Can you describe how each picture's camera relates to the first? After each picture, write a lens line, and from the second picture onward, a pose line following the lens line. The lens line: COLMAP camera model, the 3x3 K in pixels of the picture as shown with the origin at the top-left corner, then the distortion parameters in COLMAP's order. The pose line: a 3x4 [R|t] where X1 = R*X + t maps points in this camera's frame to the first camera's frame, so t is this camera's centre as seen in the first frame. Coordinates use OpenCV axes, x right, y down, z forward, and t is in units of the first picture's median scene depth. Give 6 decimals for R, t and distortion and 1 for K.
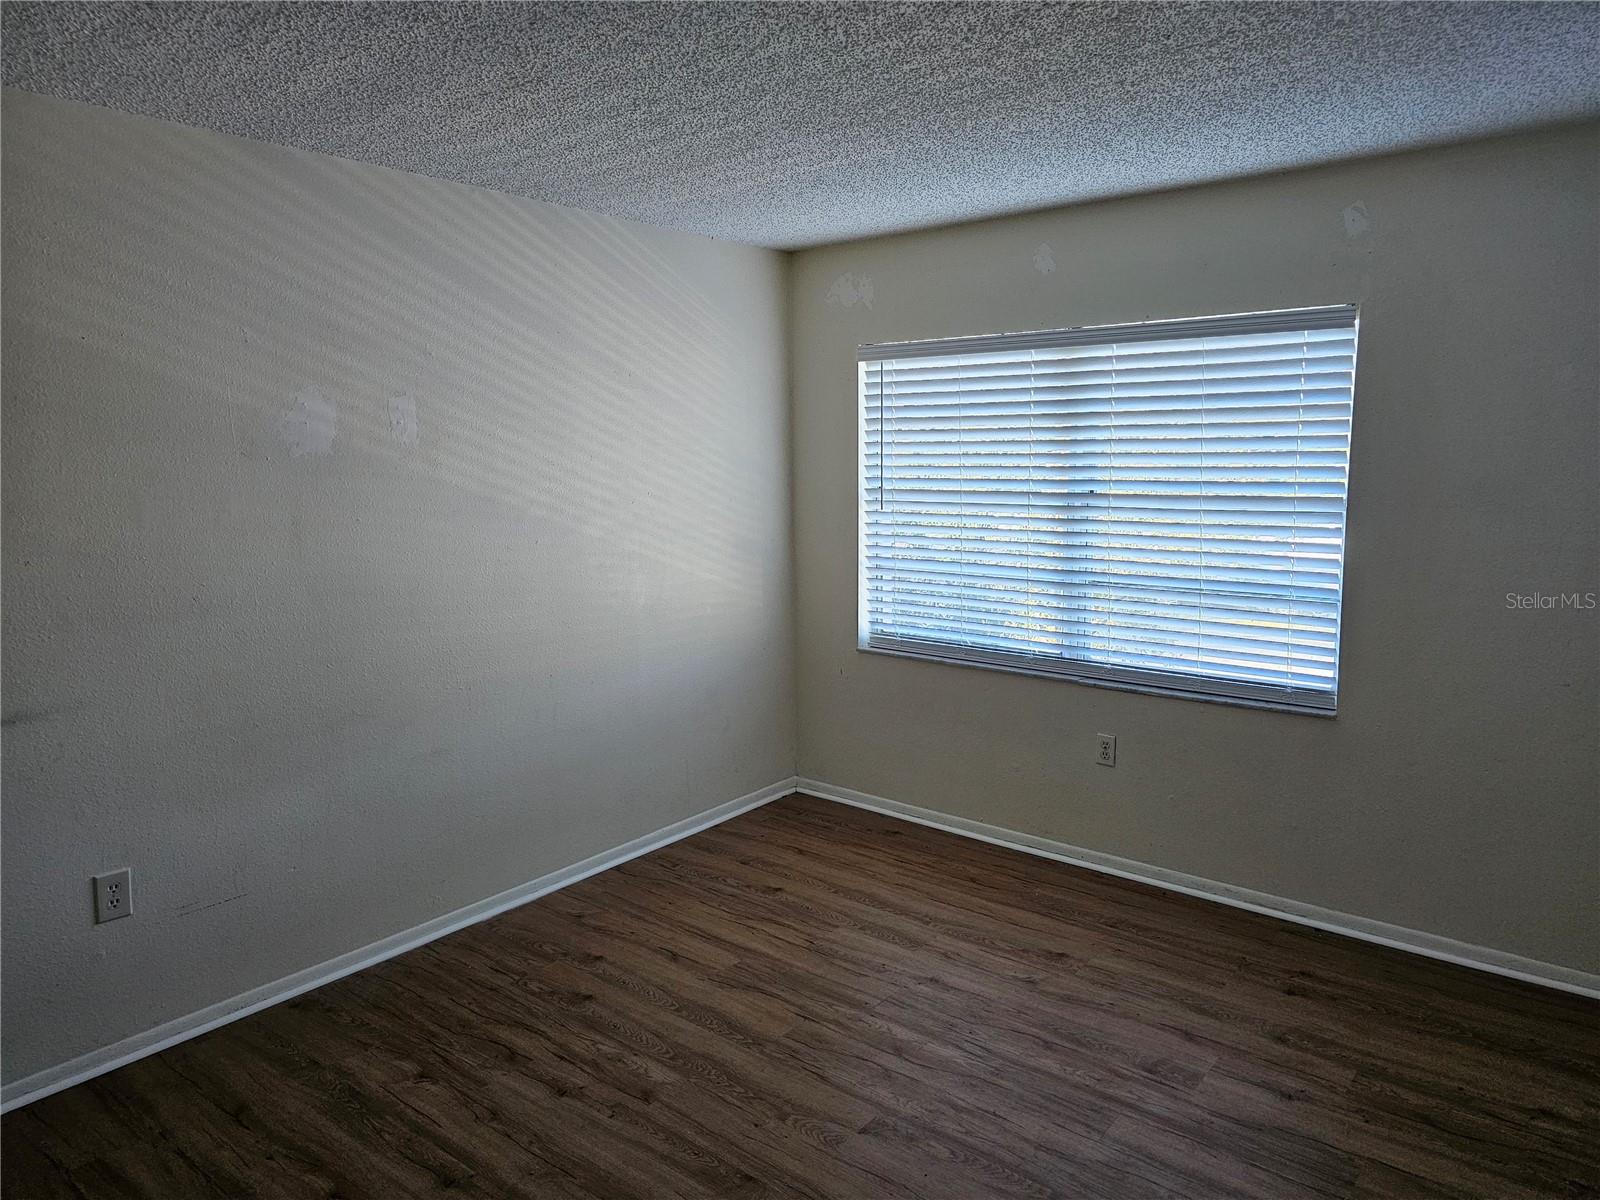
lens RADIAL K [[1056.1, 0, 798.9], [0, 1056.1, 599.2], [0, 0, 1]] dist [0.001747, 0.000170]
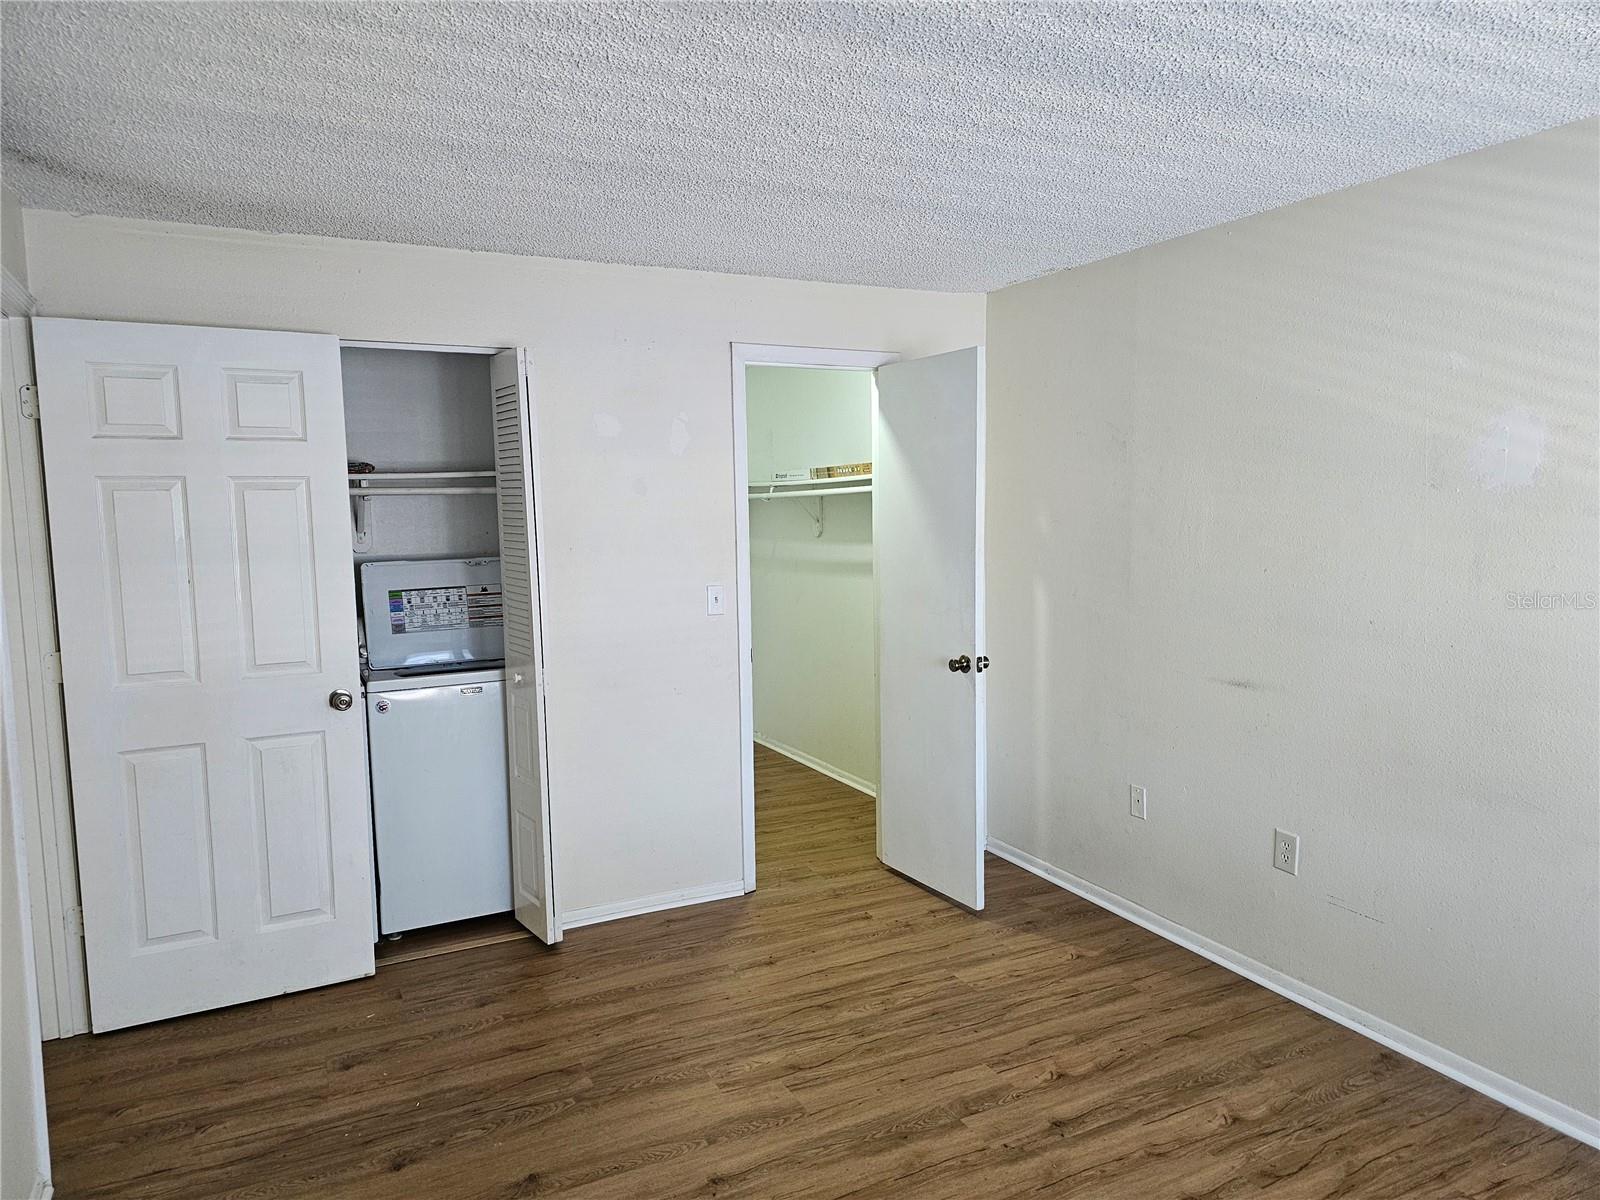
lens RADIAL K [[1056.1, 0, 795.4], [0, 1056.1, 597.0], [0, 0, 1]] dist [0.001747, 0.000170]
pose [[-0.417260, 0.102714, -0.902964, 0.639061], [-0.109366, 0.980696, 0.162094, -0.137222], [0.902182, 0.166389, -0.397972, 0.921368]]
